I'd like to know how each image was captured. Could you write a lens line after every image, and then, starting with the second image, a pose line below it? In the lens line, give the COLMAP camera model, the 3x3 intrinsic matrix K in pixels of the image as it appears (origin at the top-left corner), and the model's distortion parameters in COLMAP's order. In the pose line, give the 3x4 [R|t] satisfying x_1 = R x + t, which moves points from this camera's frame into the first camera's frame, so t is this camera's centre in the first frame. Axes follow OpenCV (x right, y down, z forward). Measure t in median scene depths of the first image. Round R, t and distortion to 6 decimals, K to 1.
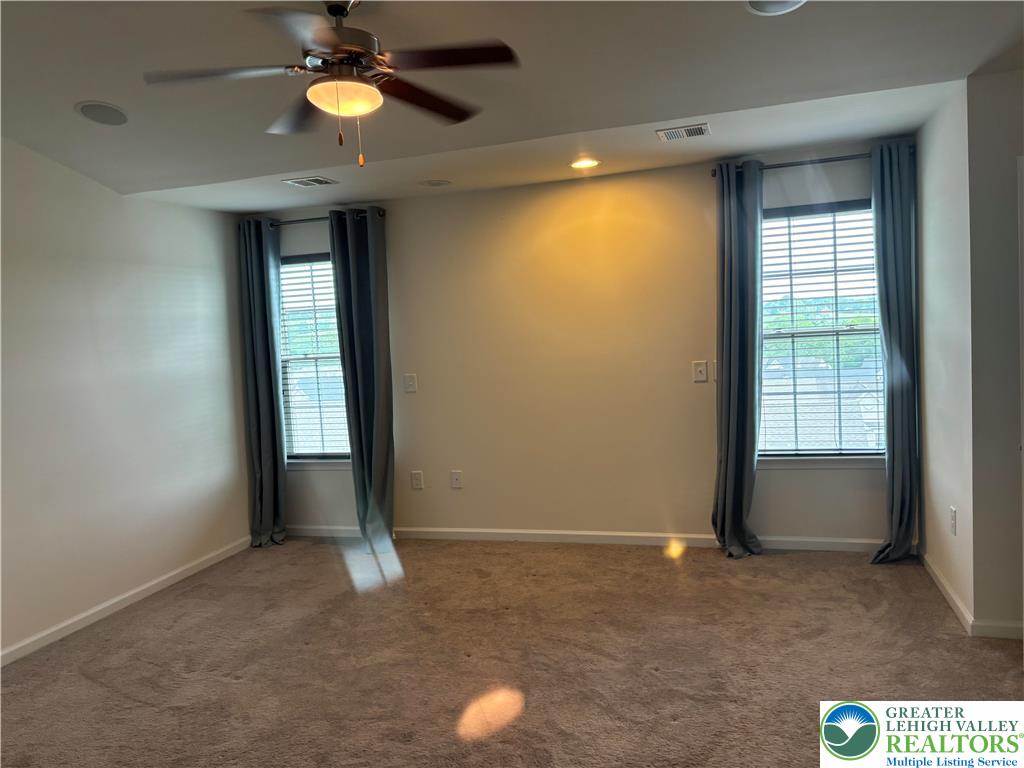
lens RADIAL K [[769.7, 0, 520.3], [0, 769.7, 391.9], [0, 0, 1]] dist [0.051142, -0.057640]
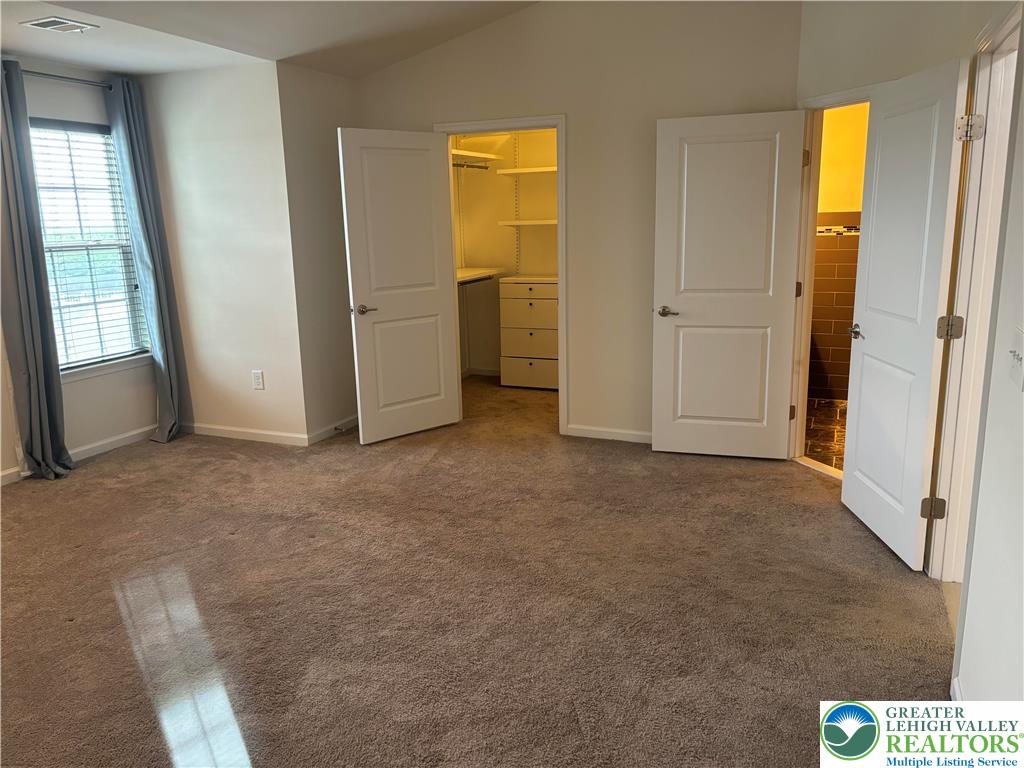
lens RADIAL K [[769.7, 0, 519.6], [0, 769.7, 381.2], [0, 0, 1]] dist [0.051142, -0.057640]
pose [[0.118752, -0.162886, 0.979472, -0.638410], [0.101495, 0.983277, 0.151213, 0.003873], [-0.987723, 0.081455, 0.133298, 0.300100]]
